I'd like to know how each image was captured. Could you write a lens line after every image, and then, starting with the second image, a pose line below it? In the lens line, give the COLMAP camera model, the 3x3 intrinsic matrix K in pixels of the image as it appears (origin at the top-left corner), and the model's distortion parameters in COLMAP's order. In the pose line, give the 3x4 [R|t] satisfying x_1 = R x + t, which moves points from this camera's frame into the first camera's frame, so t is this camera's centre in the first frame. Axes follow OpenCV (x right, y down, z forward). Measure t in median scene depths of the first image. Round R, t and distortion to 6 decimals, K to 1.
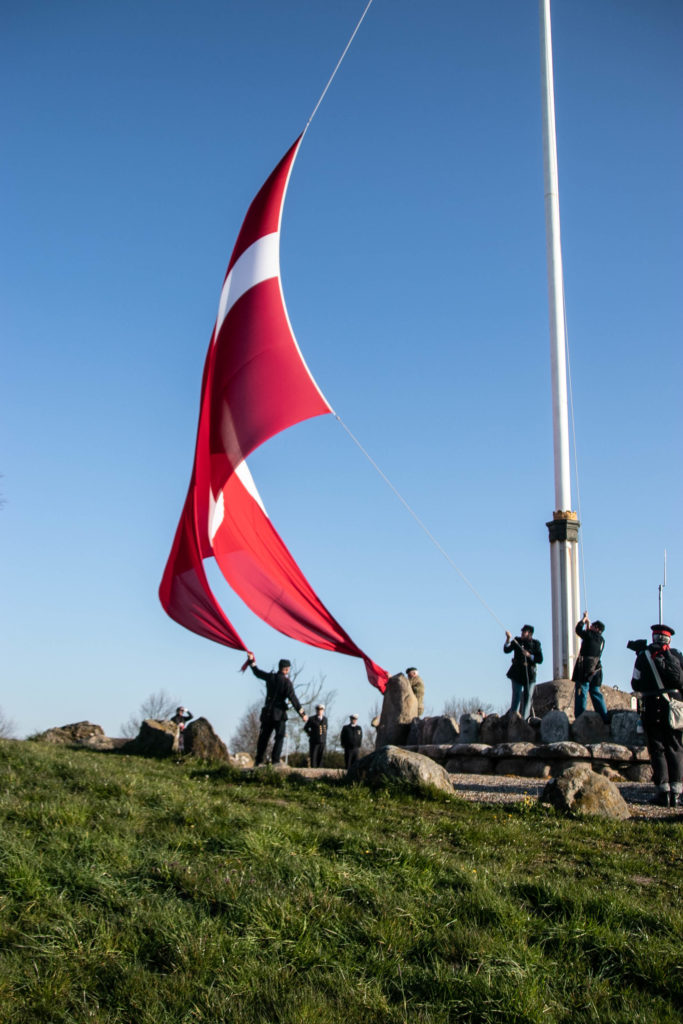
lens RADIAL K [[1032.4, 0, 338.7], [0, 1032.4, 511.9], [0, 0, 1]] dist [-0.065636, 0.000000]
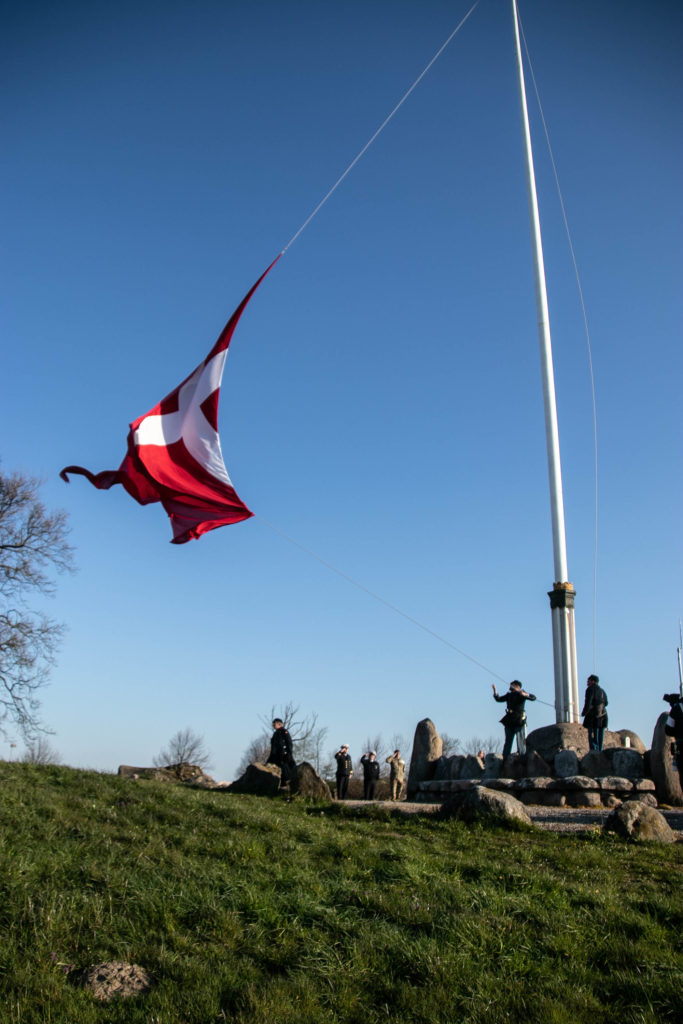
lens RADIAL K [[873.3, 0, 340.4], [0, 873.3, 508.5], [0, 0, 1]] dist [-0.157741, 0.081567]
pose [[0.999587, 0.006433, 0.028003, -0.088537], [-0.004317, 0.997174, -0.075003, -0.012850], [-0.028406, 0.074851, 0.996790, -0.011081]]
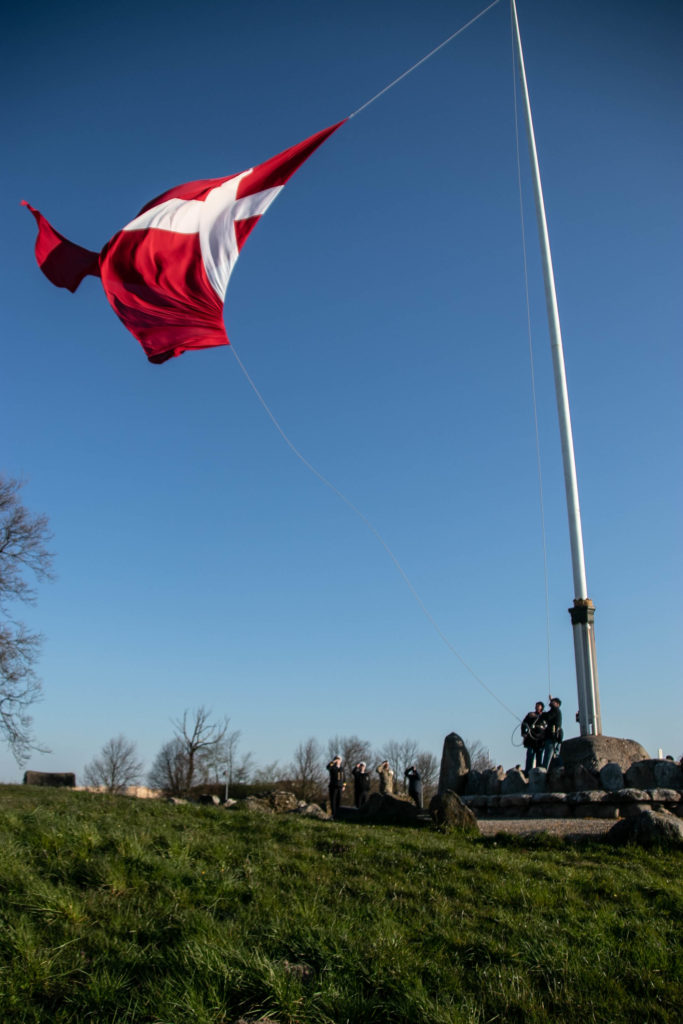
lens RADIAL K [[873.3, 0, 339.6], [0, 873.3, 516.1], [0, 0, 1]] dist [-0.157741, 0.081567]
pose [[0.986241, 0.025757, 0.163294, -0.307078], [-0.015098, 0.997693, -0.066186, -0.033718], [-0.164622, 0.062810, 0.984355, 0.023909]]
